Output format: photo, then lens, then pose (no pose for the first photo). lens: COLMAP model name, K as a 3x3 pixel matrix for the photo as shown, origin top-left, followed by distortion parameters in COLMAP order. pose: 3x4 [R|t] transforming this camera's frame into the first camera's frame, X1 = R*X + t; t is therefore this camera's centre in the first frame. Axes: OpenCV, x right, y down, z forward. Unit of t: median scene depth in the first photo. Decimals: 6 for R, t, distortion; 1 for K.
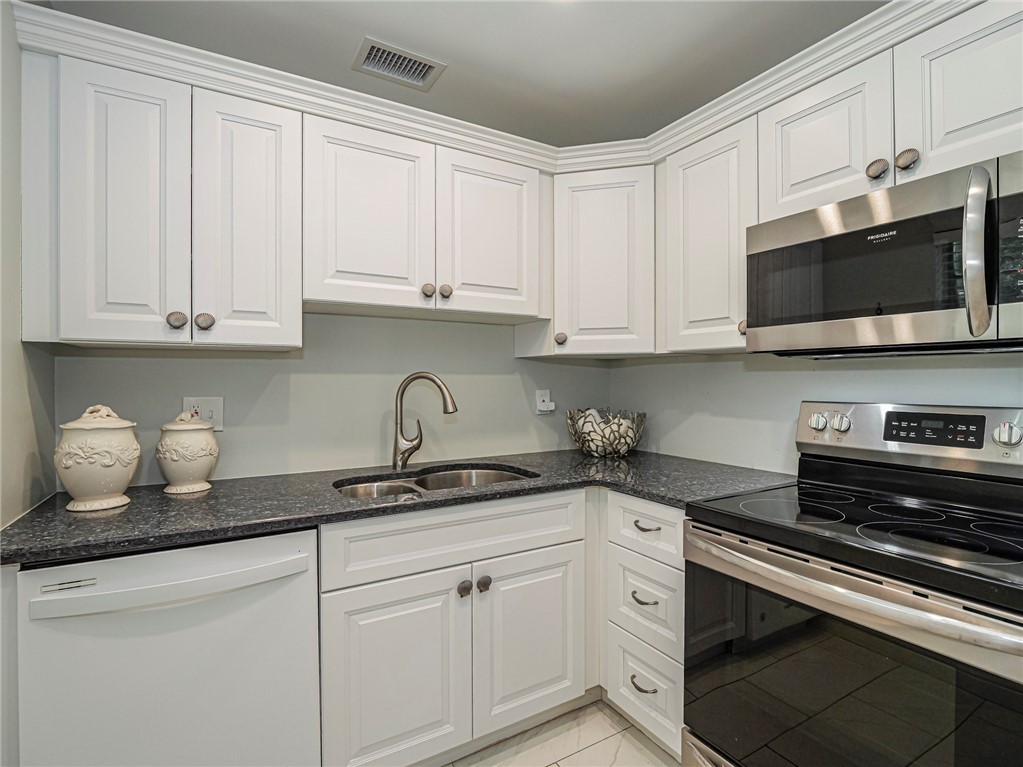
lens RADIAL K [[503.7, 0, 512.7], [0, 503.7, 385.9], [0, 0, 1]] dist [-0.019745, 0.001533]
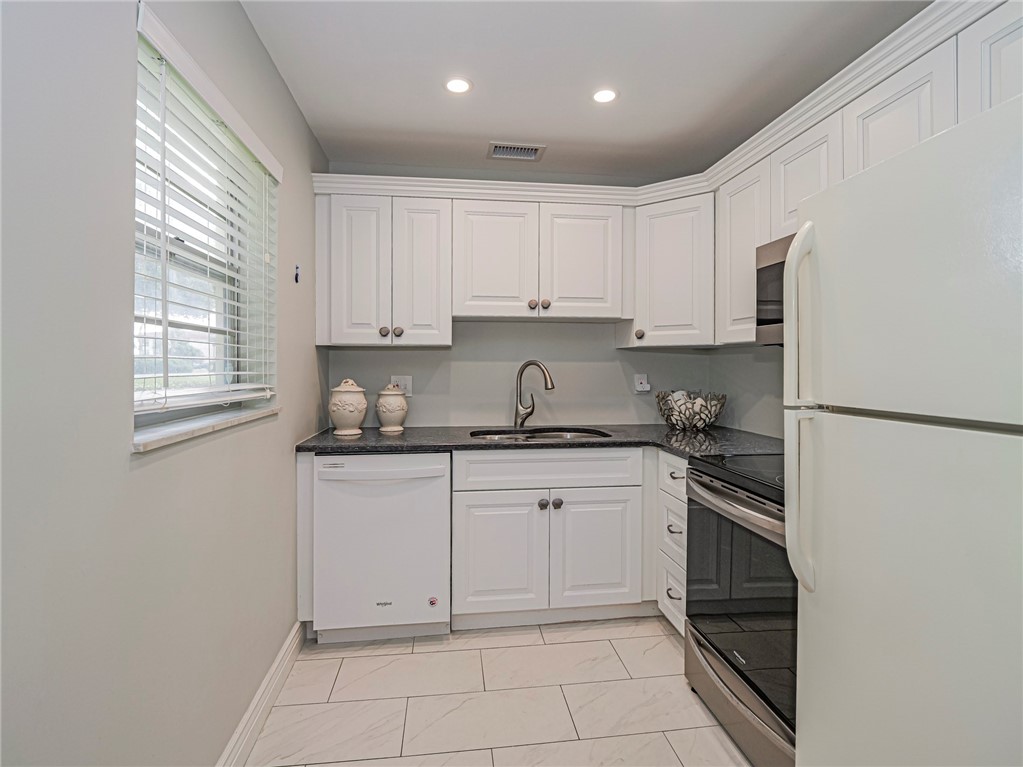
lens RADIAL K [[503.7, 0, 509.6], [0, 503.7, 373.9], [0, 0, 1]] dist [-0.019745, 0.001533]
pose [[0.921153, 0.009832, -0.389077, 0.359489], [-0.008158, 0.999949, 0.005956, 0.003369], [0.389116, -0.002313, 0.921186, -0.392133]]
